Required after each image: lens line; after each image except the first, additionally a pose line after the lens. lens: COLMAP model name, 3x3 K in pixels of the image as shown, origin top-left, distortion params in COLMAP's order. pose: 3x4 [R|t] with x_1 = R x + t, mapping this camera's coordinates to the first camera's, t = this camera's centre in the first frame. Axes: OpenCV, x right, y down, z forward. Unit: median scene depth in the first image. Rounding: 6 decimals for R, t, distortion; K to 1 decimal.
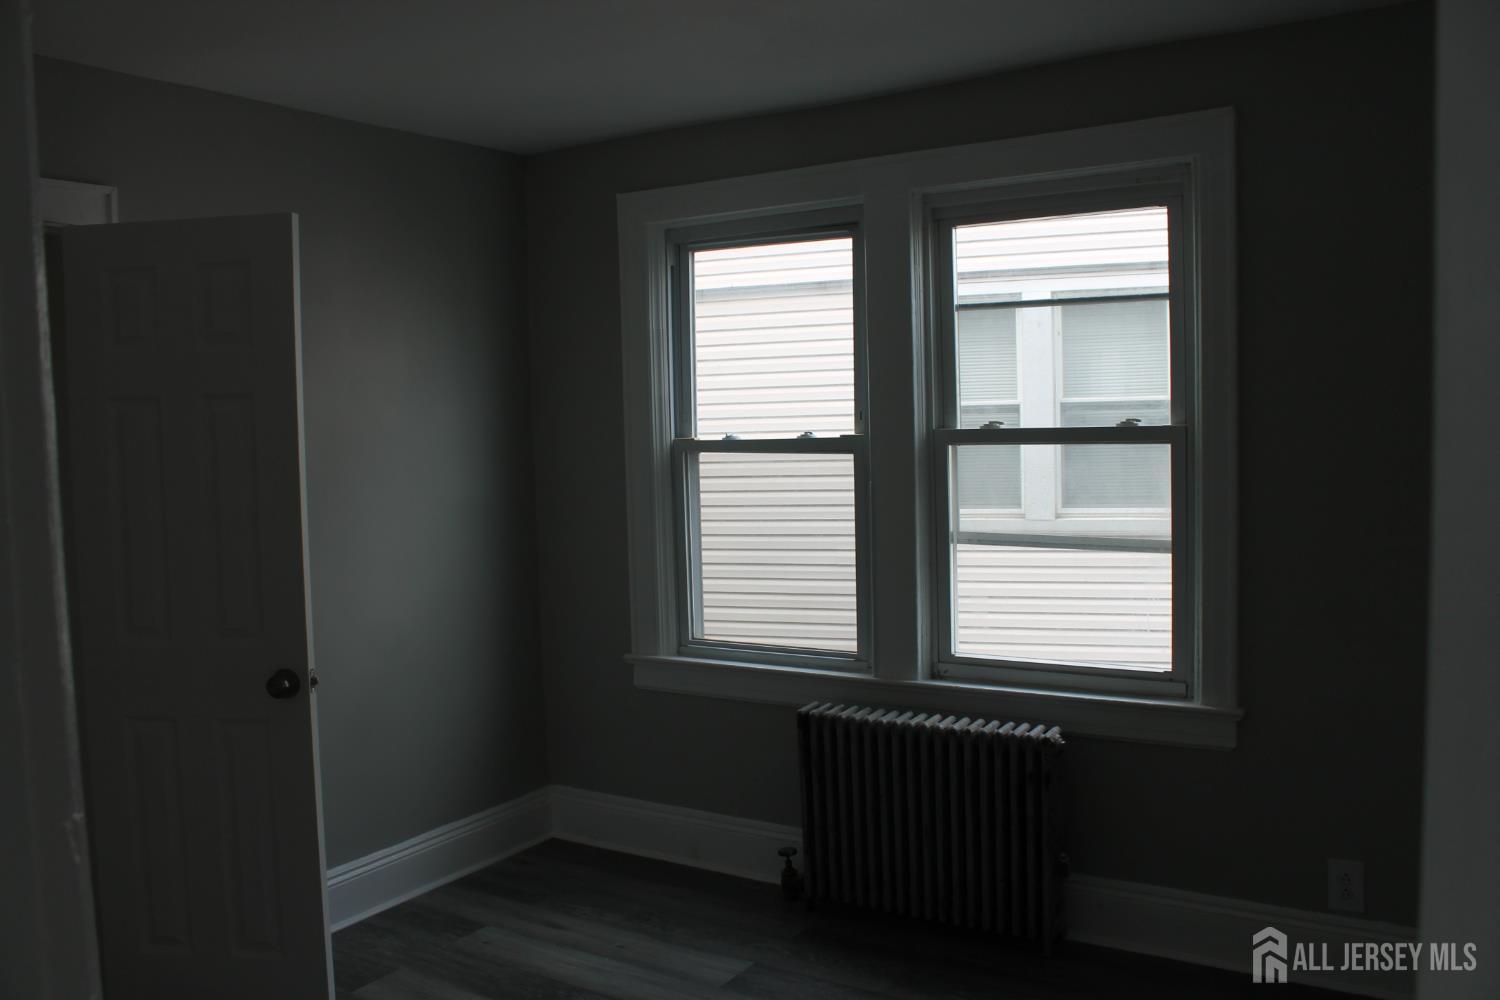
lens RADIAL K [[1212.8, 0, 750.0], [0, 1212.8, 500.0], [0, 0, 1]] dist [-0.056284, 0.137839]
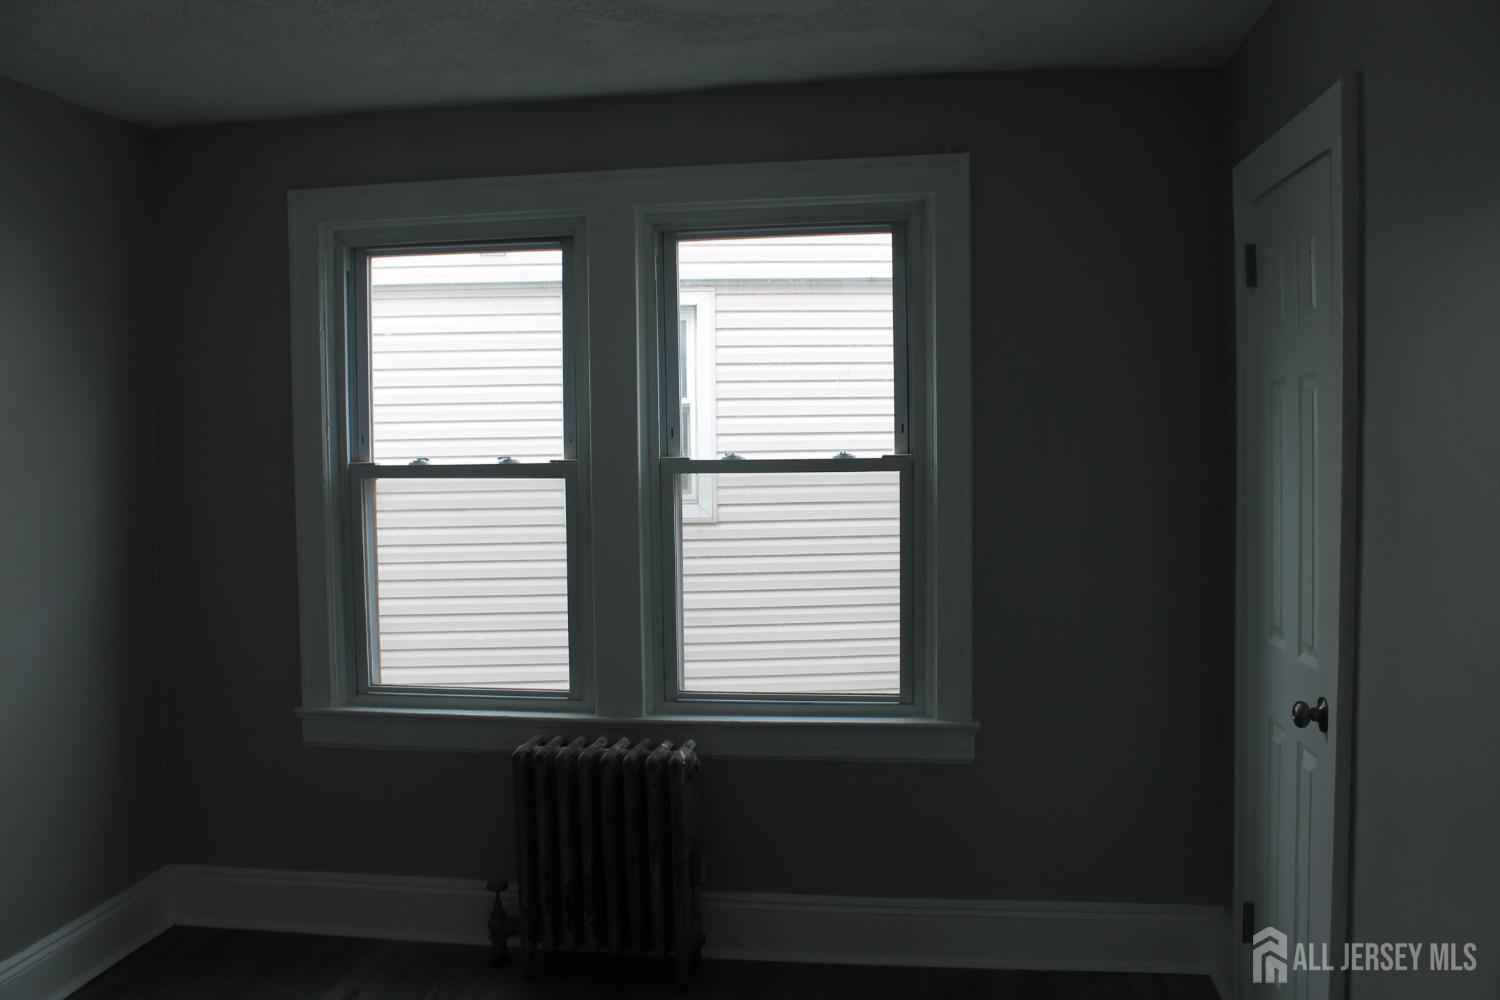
lens RADIAL K [[1212.8, 0, 750.0], [0, 1212.8, 500.0], [0, 0, 1]] dist [-0.056284, 0.137839]
pose [[0.939121, -0.009062, 0.343467, -0.094538], [0.016721, 0.999673, -0.019345, -0.001331], [-0.343179, 0.023911, 0.938966, 0.060593]]
